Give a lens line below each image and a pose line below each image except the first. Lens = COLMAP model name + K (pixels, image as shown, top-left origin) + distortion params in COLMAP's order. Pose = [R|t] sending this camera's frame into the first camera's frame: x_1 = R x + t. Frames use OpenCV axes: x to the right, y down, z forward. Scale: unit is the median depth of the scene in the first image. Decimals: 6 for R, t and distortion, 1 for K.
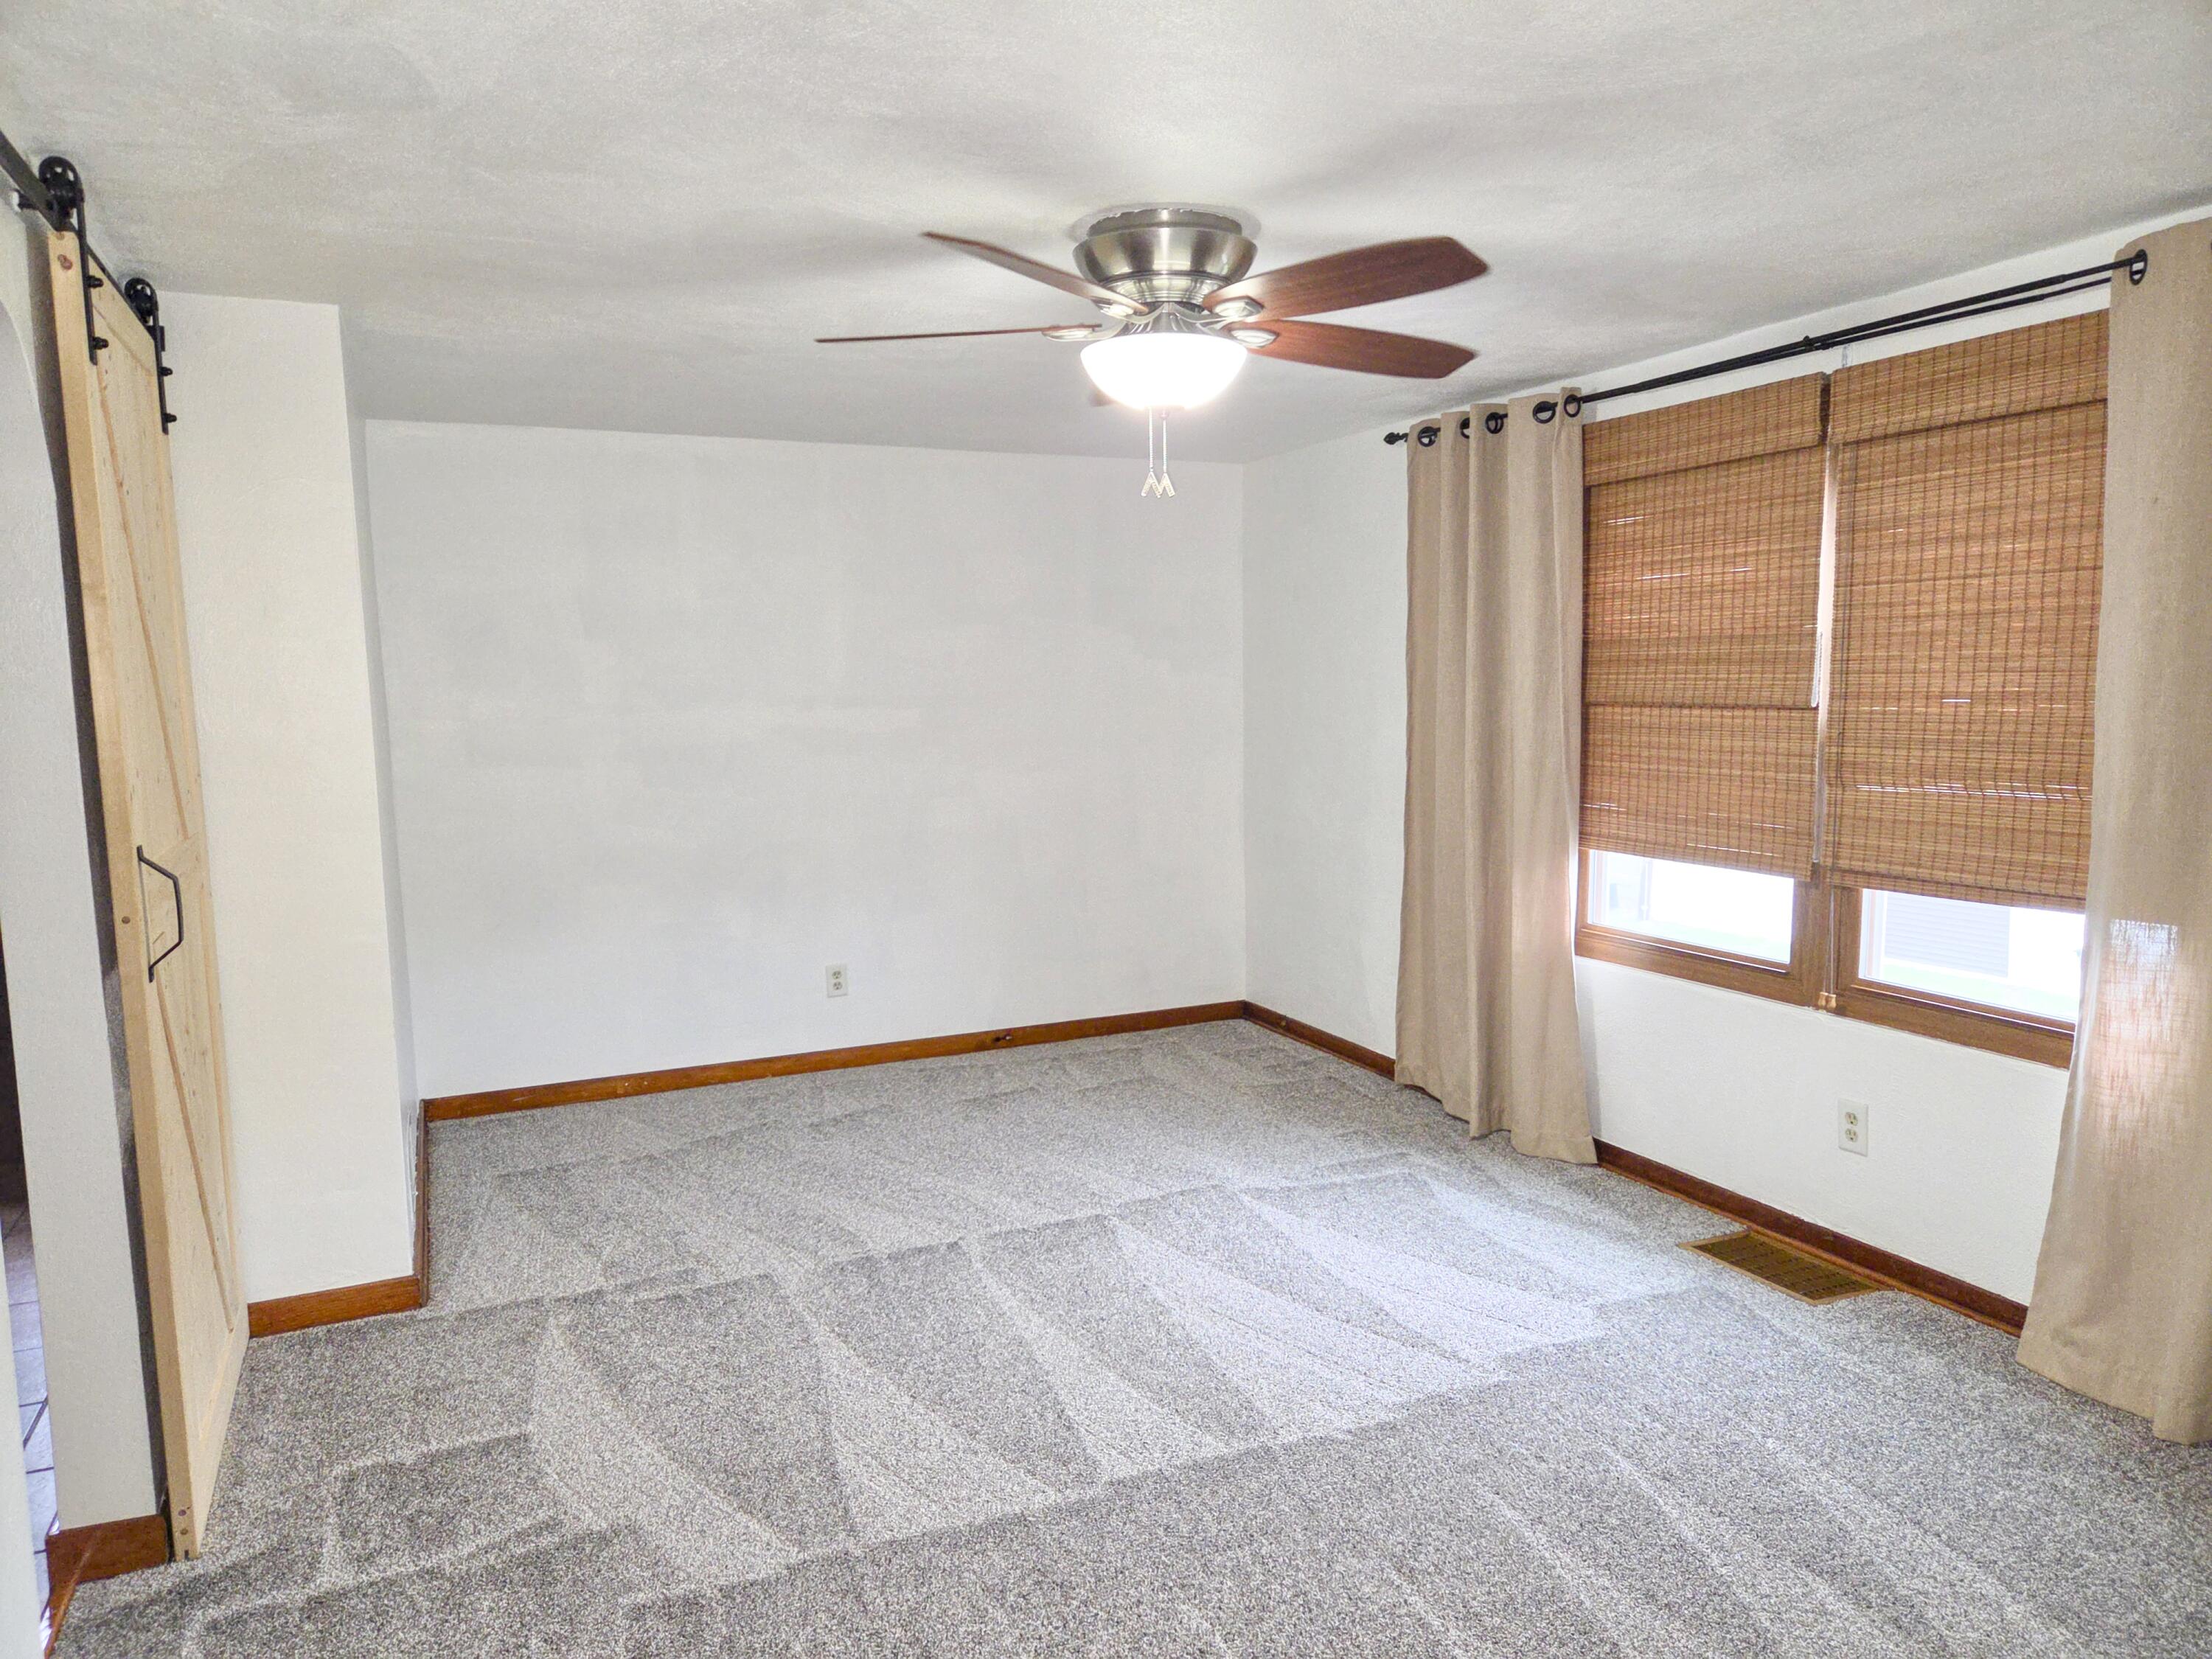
lens RADIAL K [[1482.8, 0, 1109.8], [0, 1482.8, 827.2], [0, 0, 1]] dist [-0.001651, -0.006159]
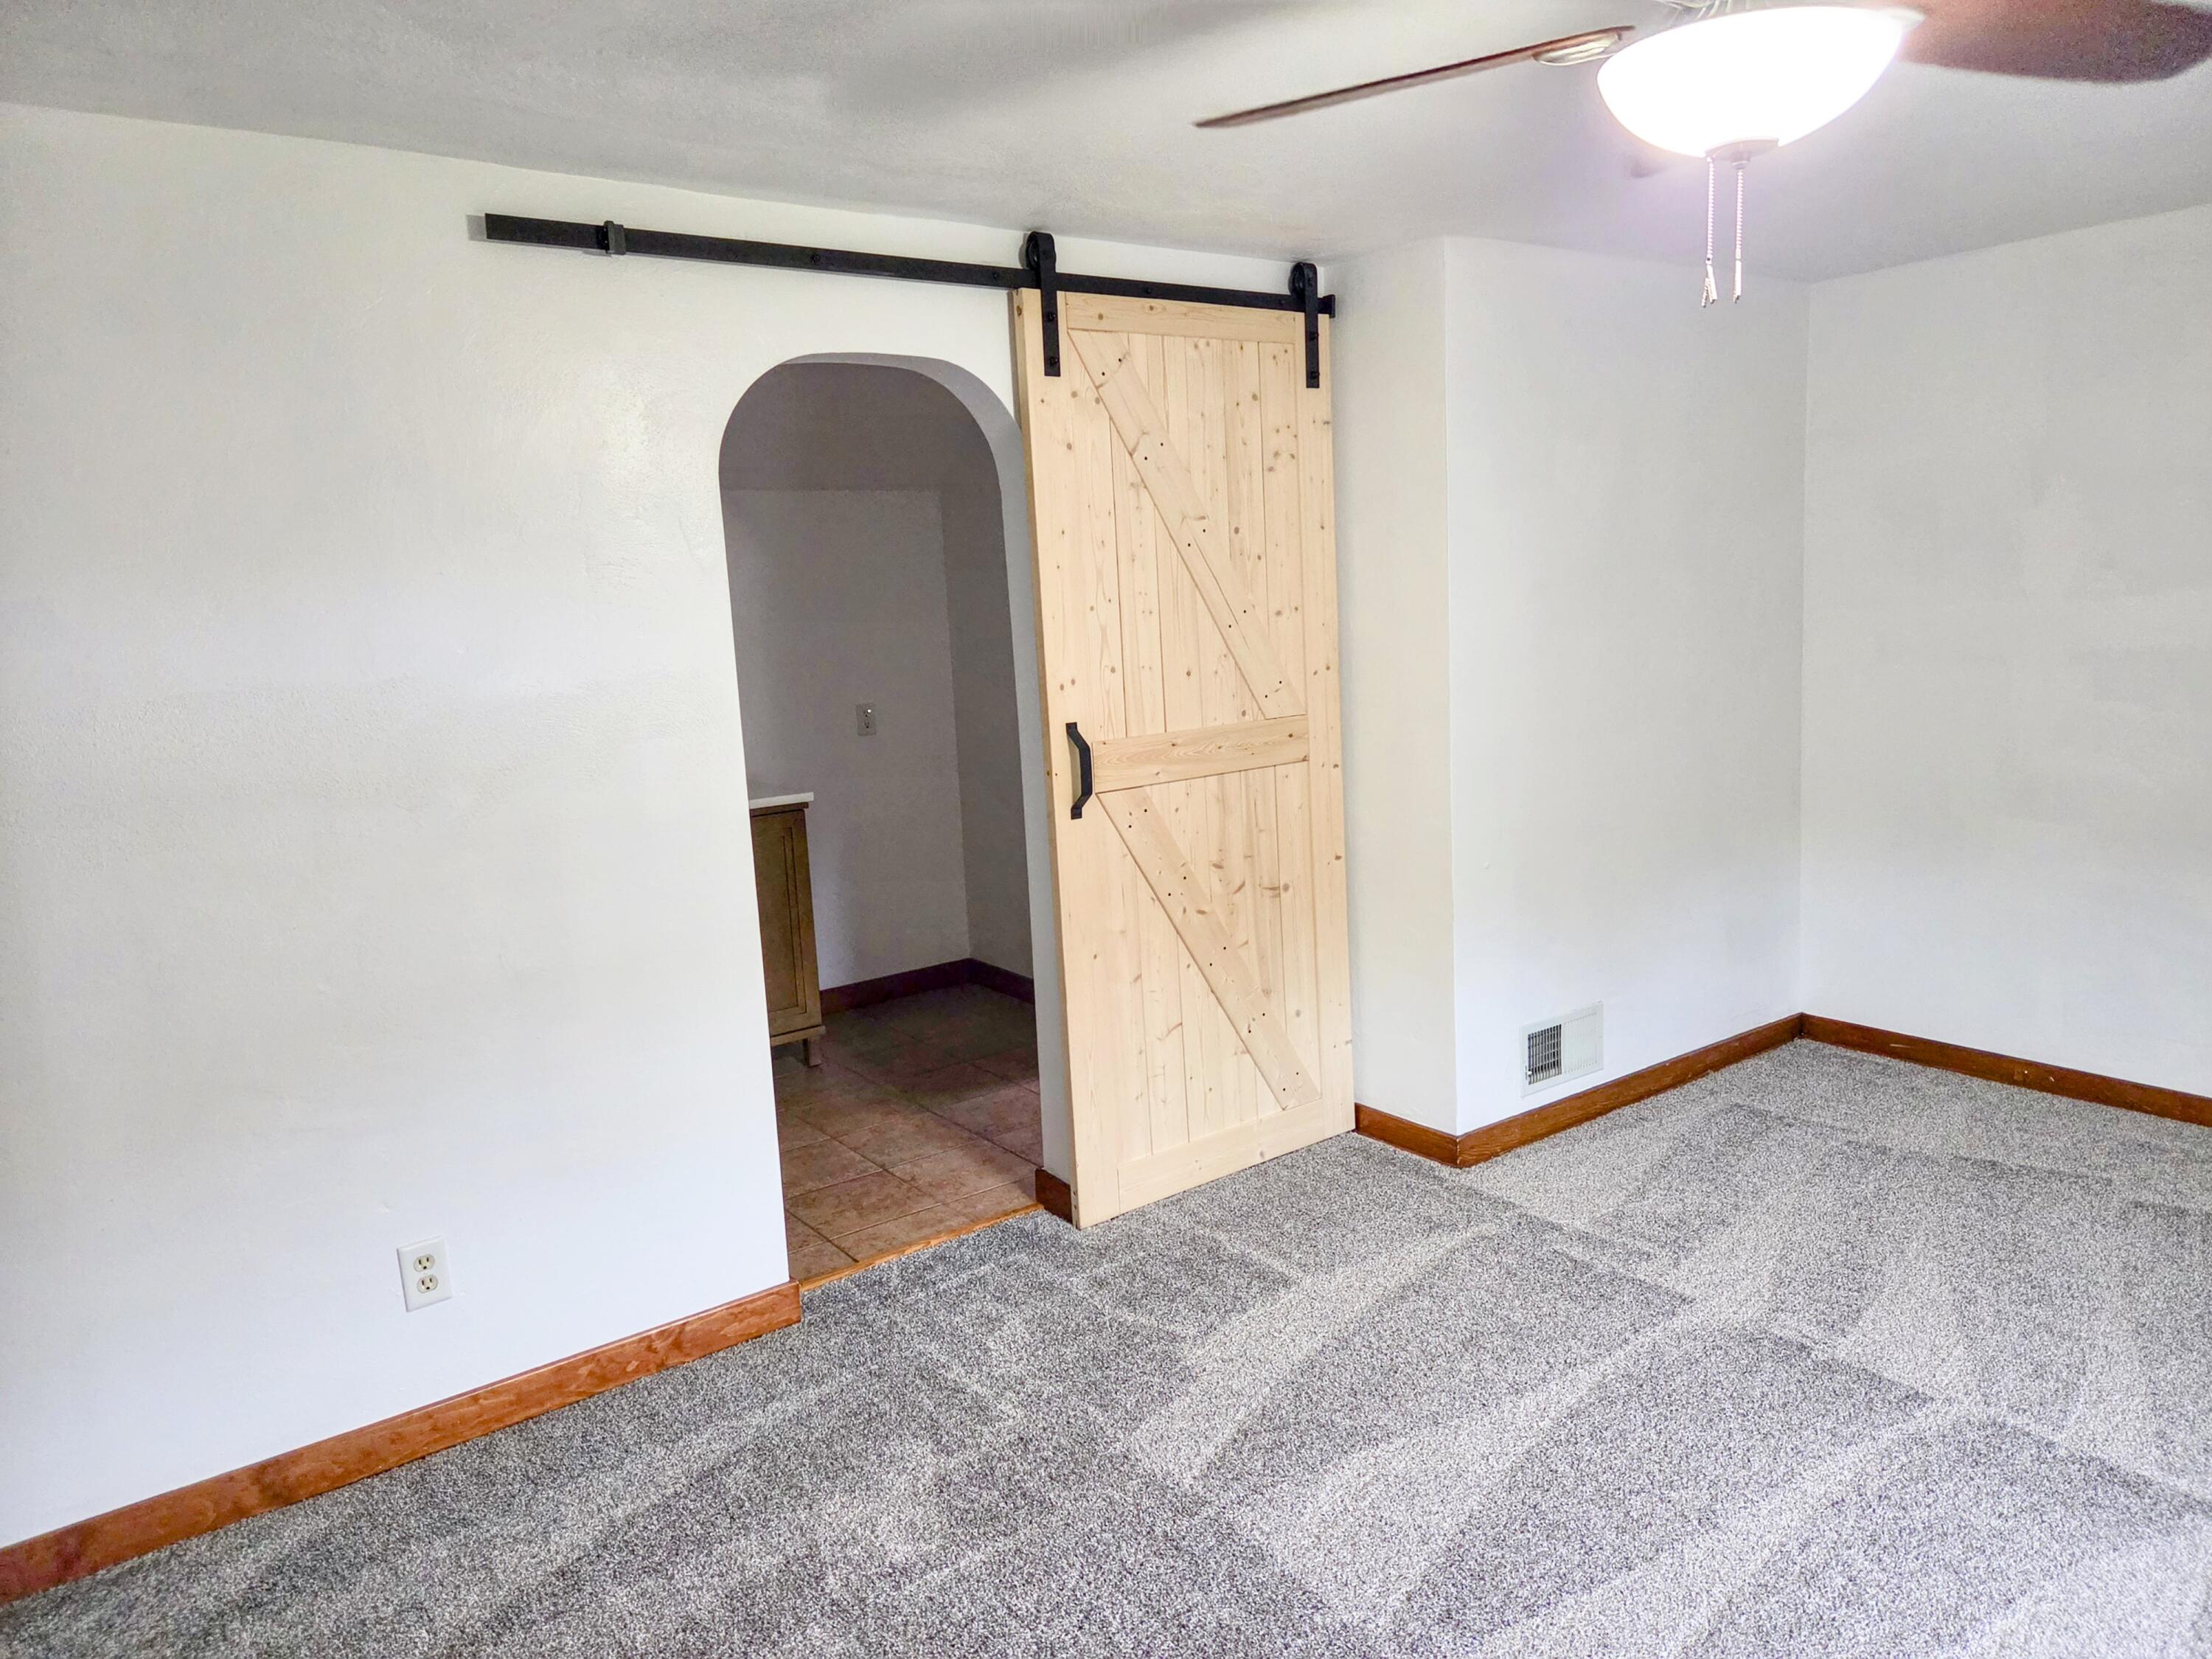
lens RADIAL K [[1482.8, 0, 1109.6], [0, 1482.8, 832.5], [0, 0, 1]] dist [-0.001651, -0.006159]
pose [[0.199321, 0.168989, -0.965253, 0.482091], [-0.066713, 0.985073, 0.158683, -0.071152], [0.977661, 0.032766, 0.207620, 0.511977]]
